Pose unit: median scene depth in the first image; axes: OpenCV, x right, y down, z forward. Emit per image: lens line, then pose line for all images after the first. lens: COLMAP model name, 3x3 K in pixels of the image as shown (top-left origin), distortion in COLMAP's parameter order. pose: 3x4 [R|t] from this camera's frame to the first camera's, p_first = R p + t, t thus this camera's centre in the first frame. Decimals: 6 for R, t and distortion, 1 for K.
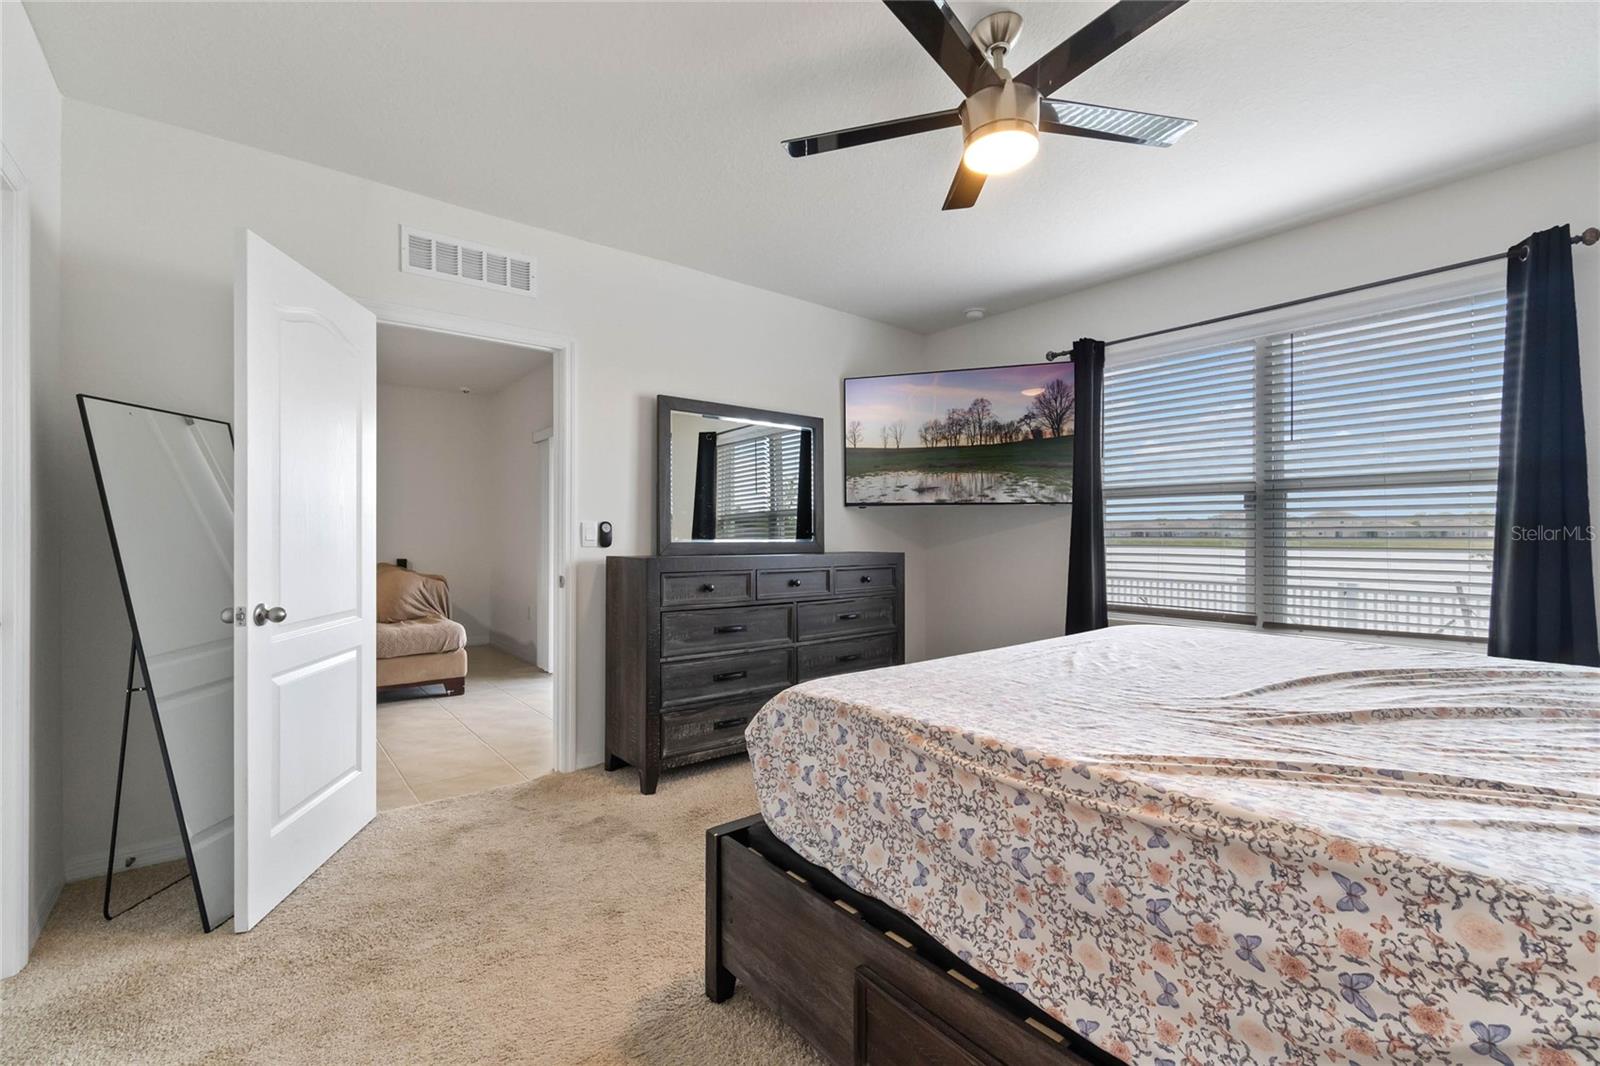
lens RADIAL K [[639.9, 0, 772.0], [0, 639.9, 531.9], [0, 0, 1]] dist [0.001099, 0.000068]
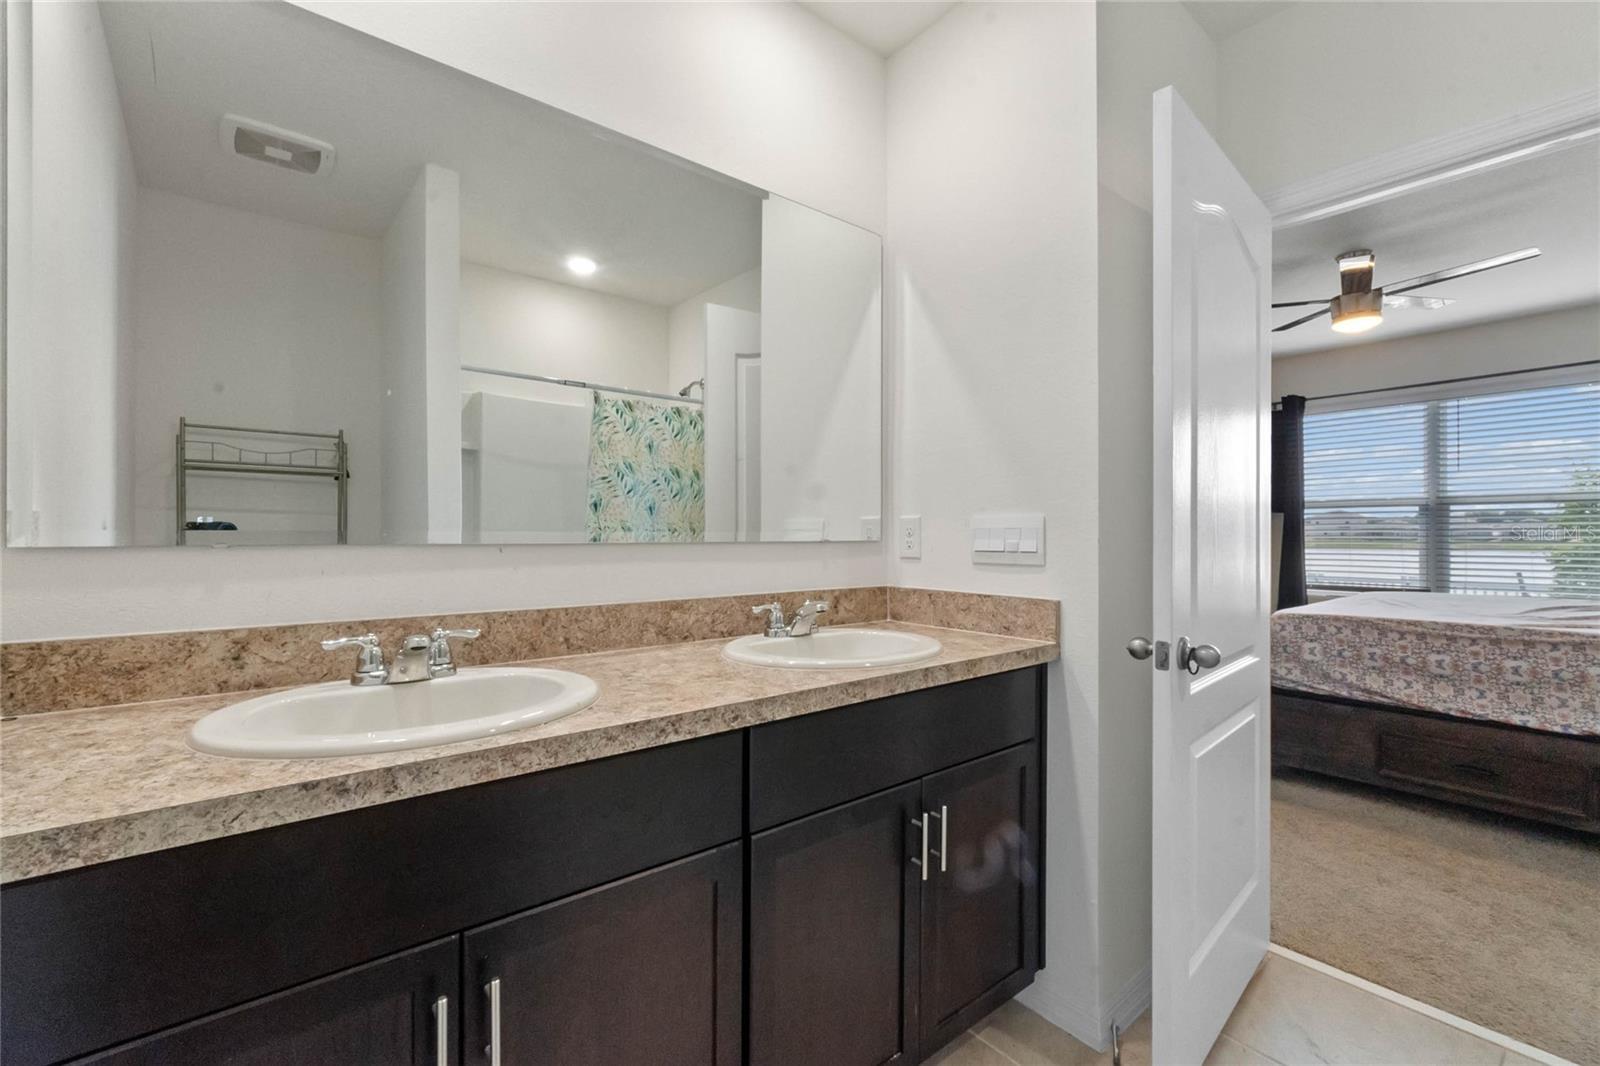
lens RADIAL K [[637.3, 0, 795.1], [0, 637.3, 531.2], [0, 0, 1]] dist [-0.000364, 0.000385]
pose [[0.999866, 0.000717, 0.016350, -0.739340], [-0.000676, 0.999997, -0.002481, 0.002410], [-0.016352, 0.002469, 0.999863, -0.453035]]
